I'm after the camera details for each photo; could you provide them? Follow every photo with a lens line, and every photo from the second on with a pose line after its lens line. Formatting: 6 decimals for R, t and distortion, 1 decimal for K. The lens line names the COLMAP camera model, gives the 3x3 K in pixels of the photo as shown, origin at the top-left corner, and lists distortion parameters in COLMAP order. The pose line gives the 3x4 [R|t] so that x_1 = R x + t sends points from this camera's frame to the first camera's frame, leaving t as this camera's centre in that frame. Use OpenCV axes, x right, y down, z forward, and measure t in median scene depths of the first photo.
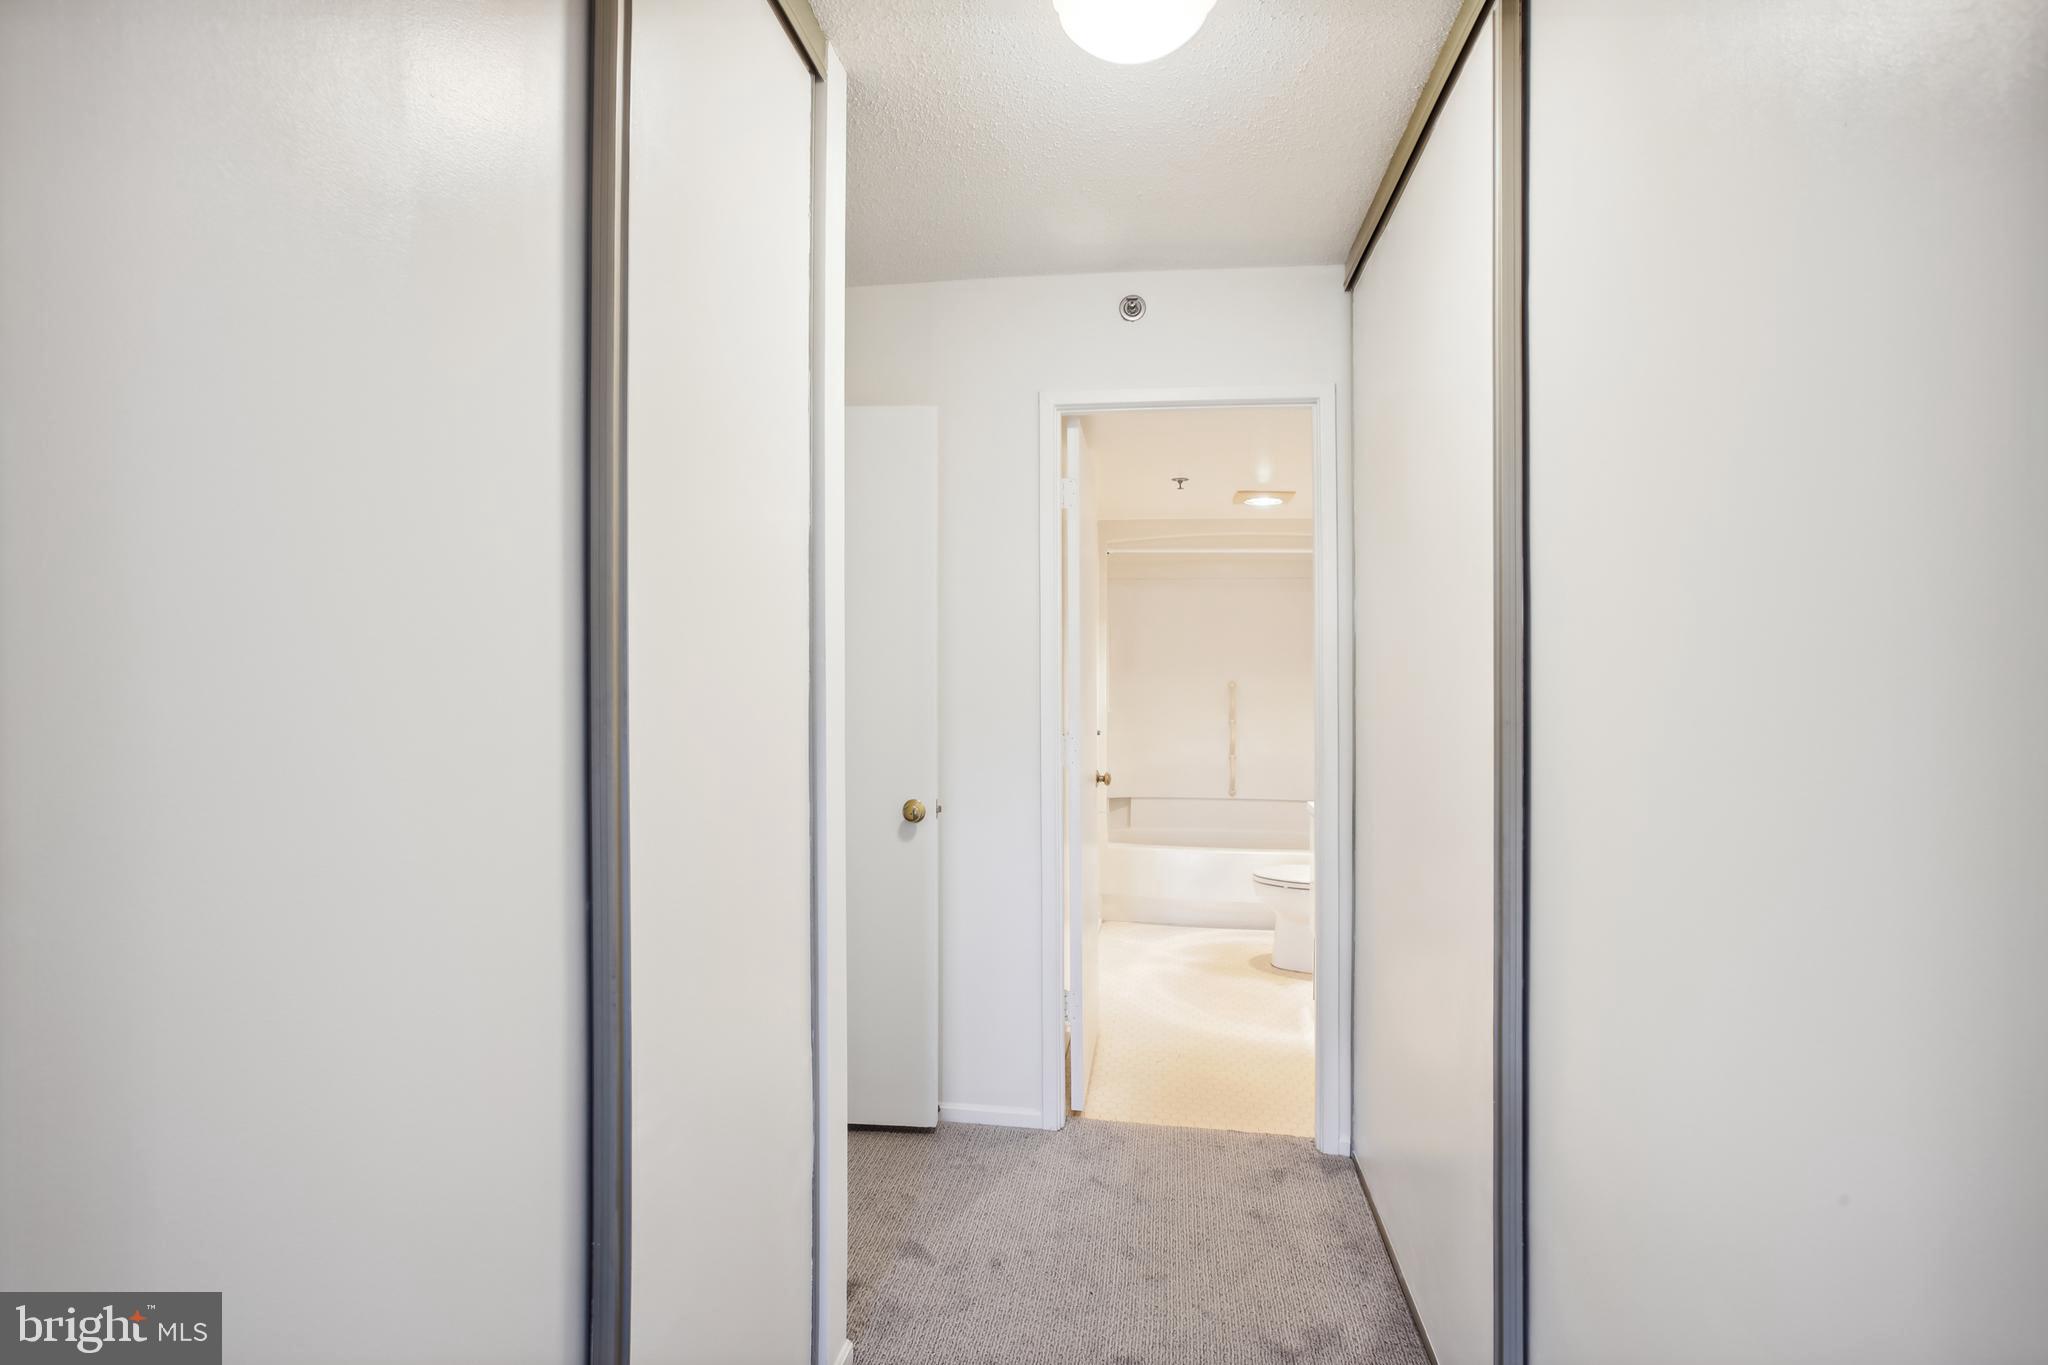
lens RADIAL K [[947.2, 0, 1025.6], [0, 947.2, 676.8], [0, 0, 1]] dist [0.024328, 0.000939]
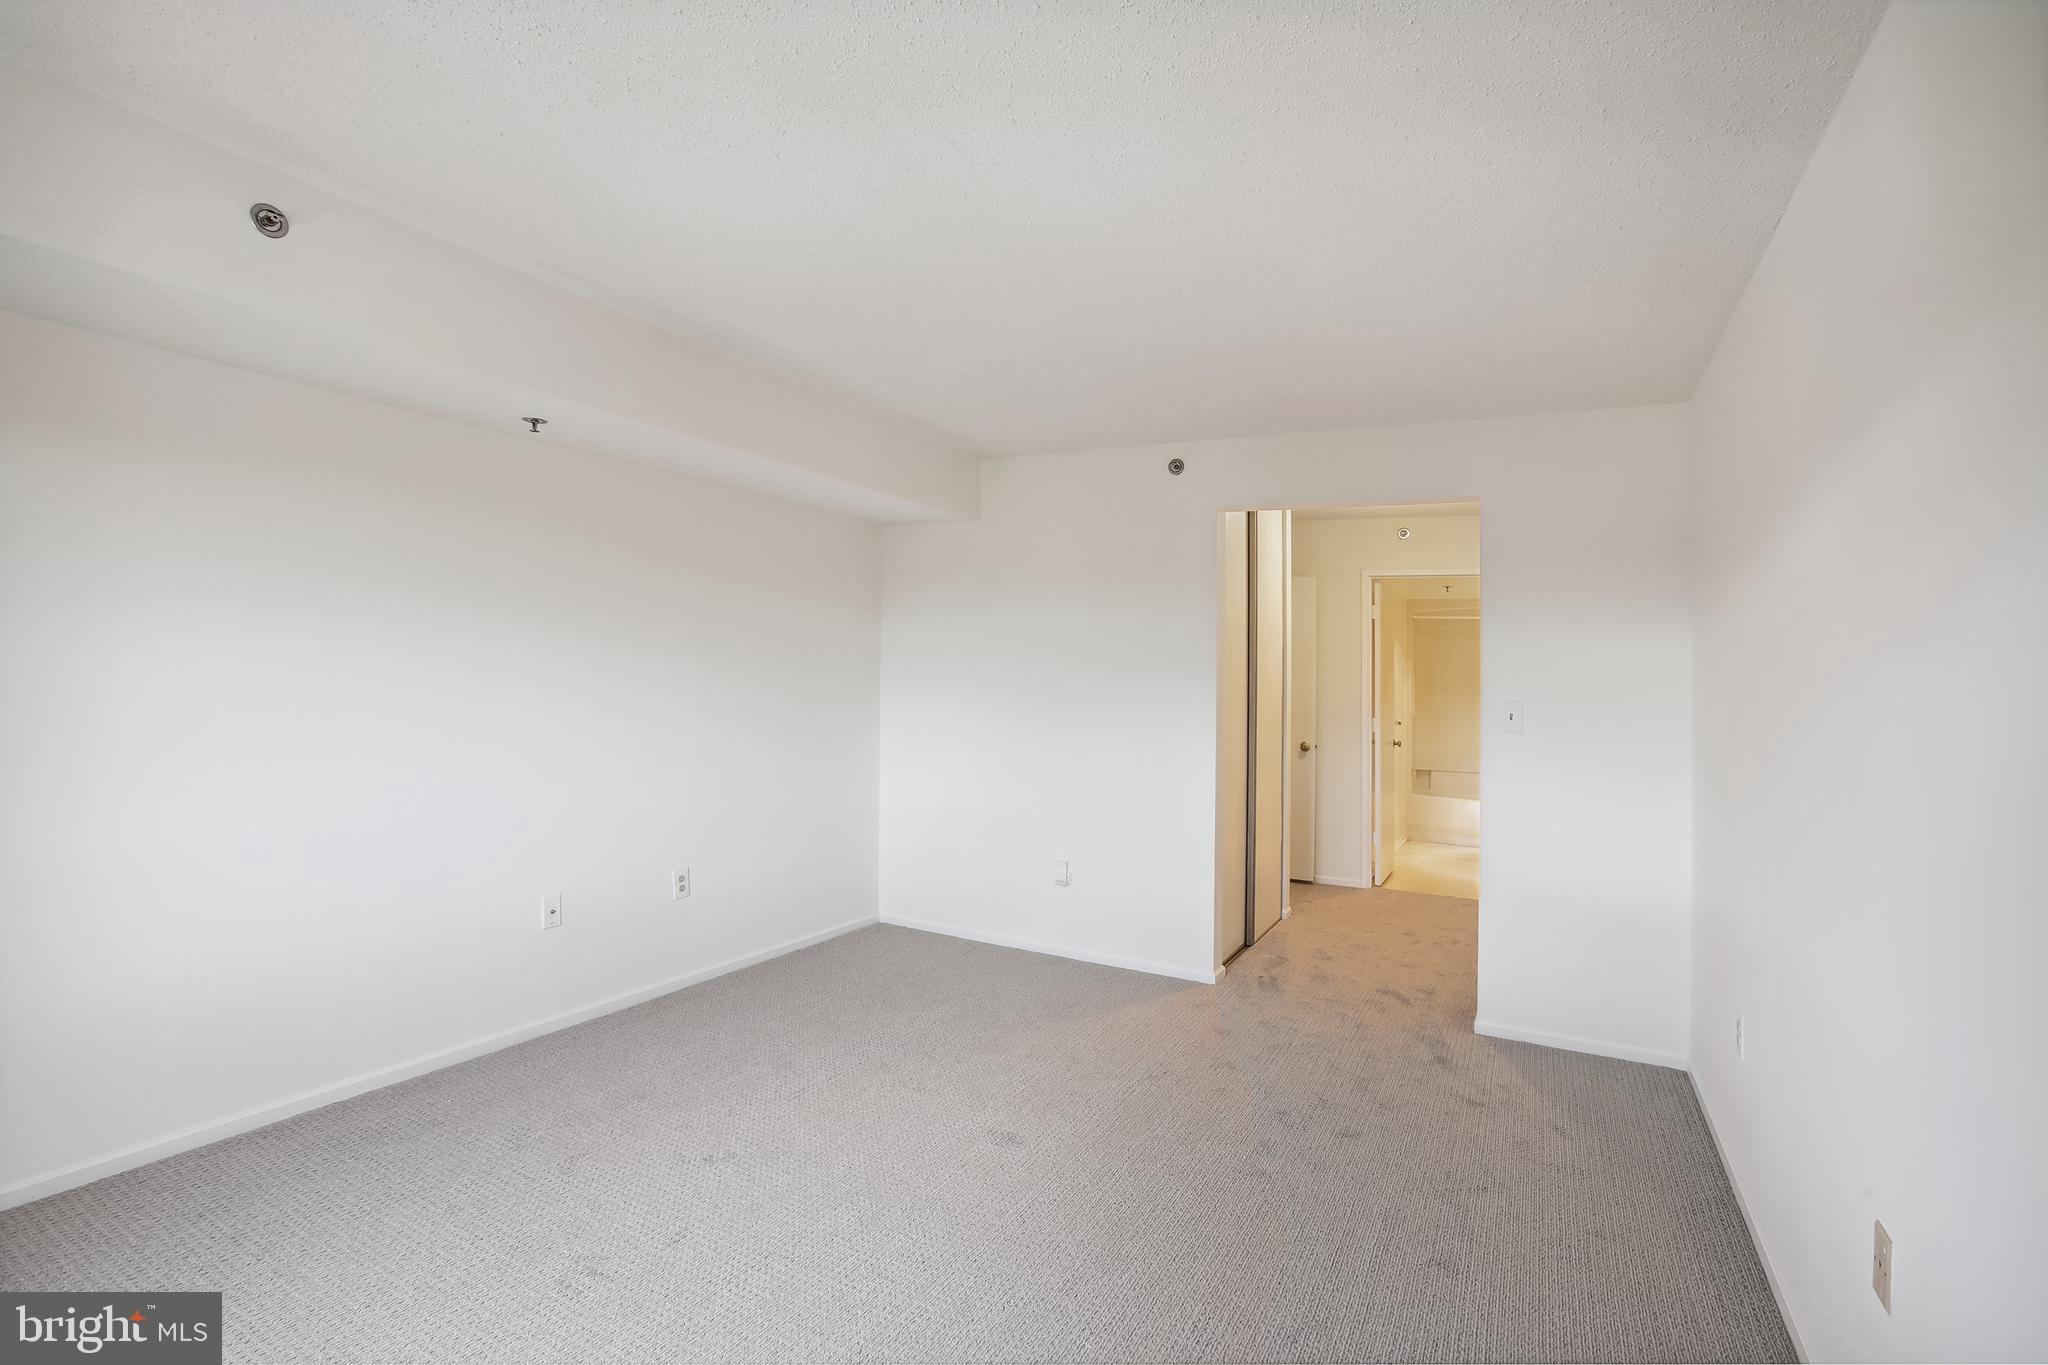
lens RADIAL K [[947.2, 0, 1025.4], [0, 947.2, 686.2], [0, 0, 1]] dist [0.024328, 0.000939]
pose [[0.940033, 0.005496, -0.341040, 0.035293], [-0.007467, 0.999962, -0.004467, 0.002463], [0.341003, 0.006745, 0.940038, -1.458962]]
